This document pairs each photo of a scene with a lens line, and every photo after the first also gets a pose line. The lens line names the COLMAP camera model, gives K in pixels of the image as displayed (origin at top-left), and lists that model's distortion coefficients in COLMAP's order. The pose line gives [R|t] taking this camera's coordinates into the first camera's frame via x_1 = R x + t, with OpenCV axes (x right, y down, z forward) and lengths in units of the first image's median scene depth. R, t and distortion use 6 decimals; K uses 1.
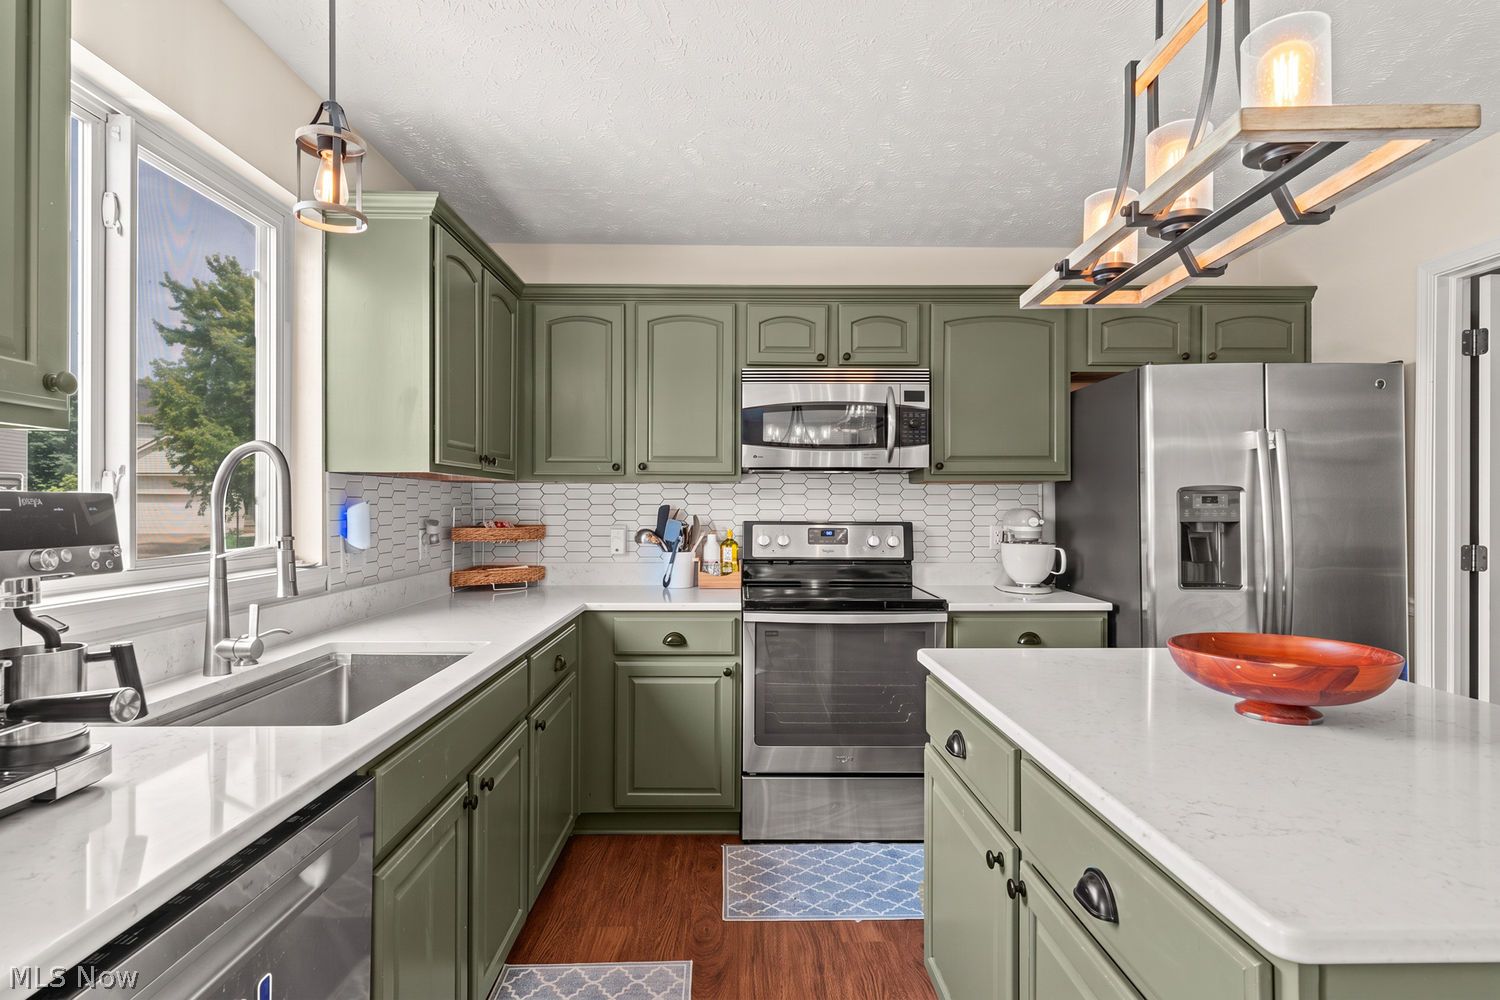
lens RADIAL K [[766.7, 0, 749.9], [0, 766.7, 503.0], [0, 0, 1]] dist [0.000864, 0.000095]
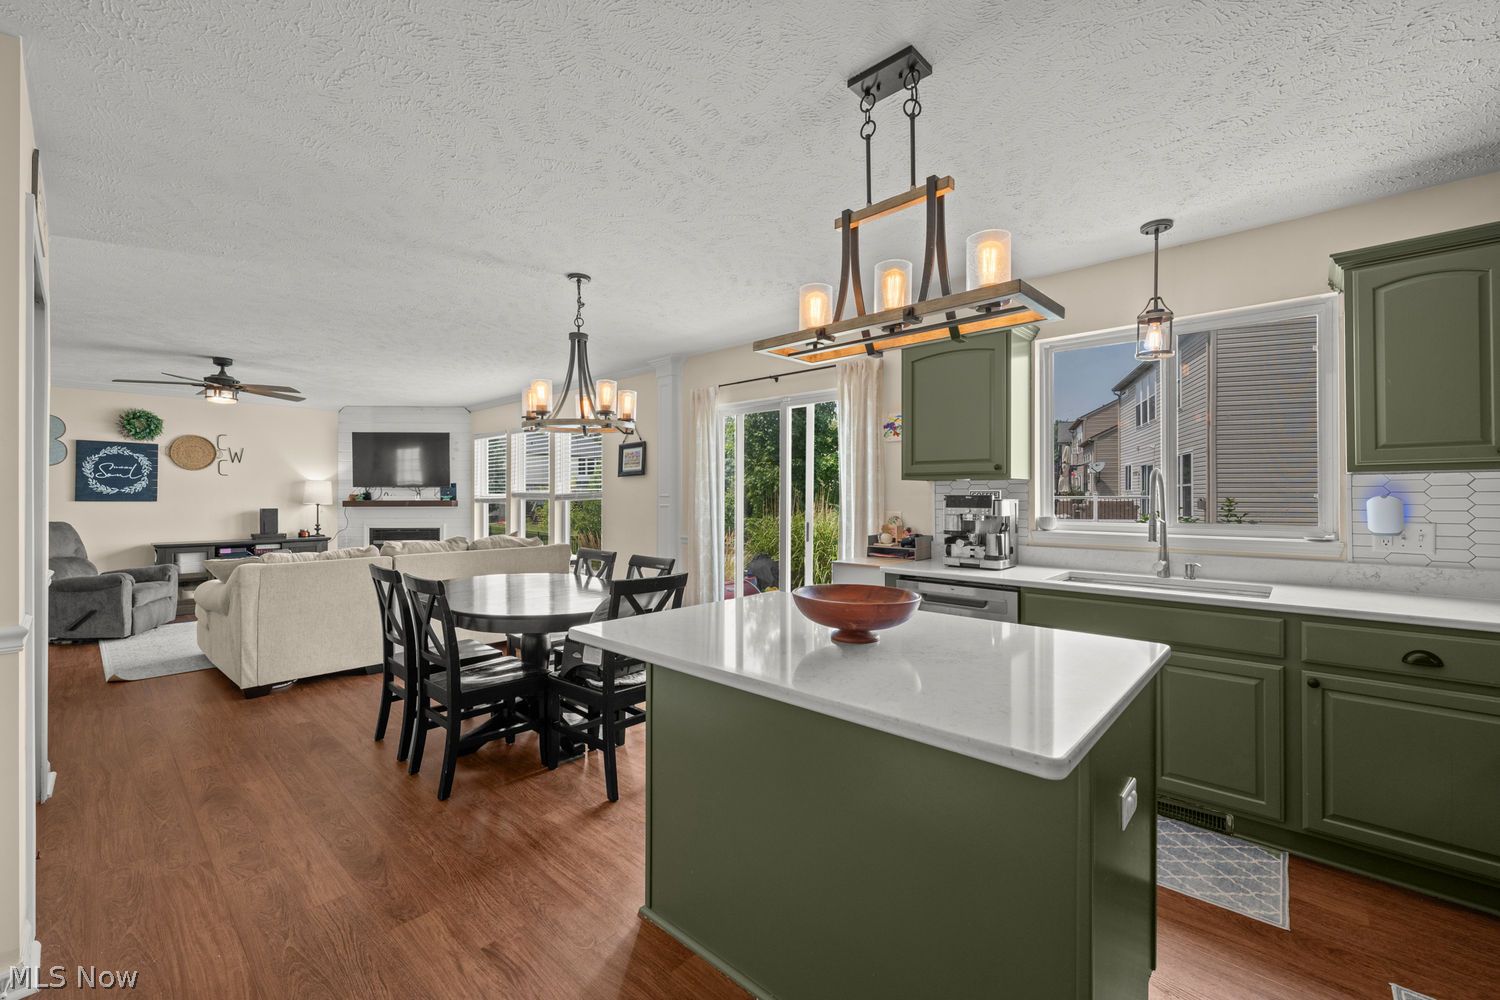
lens RADIAL K [[619.5, 0, 753.8], [0, 619.5, 496.0], [0, 0, 1]] dist [0.001086, 0.000152]
pose [[-0.694130, -0.002397, -0.719845, 1.089443], [0.001753, 0.999986, -0.005020, -0.006426], [0.719847, -0.004747, -0.694116, 1.086673]]
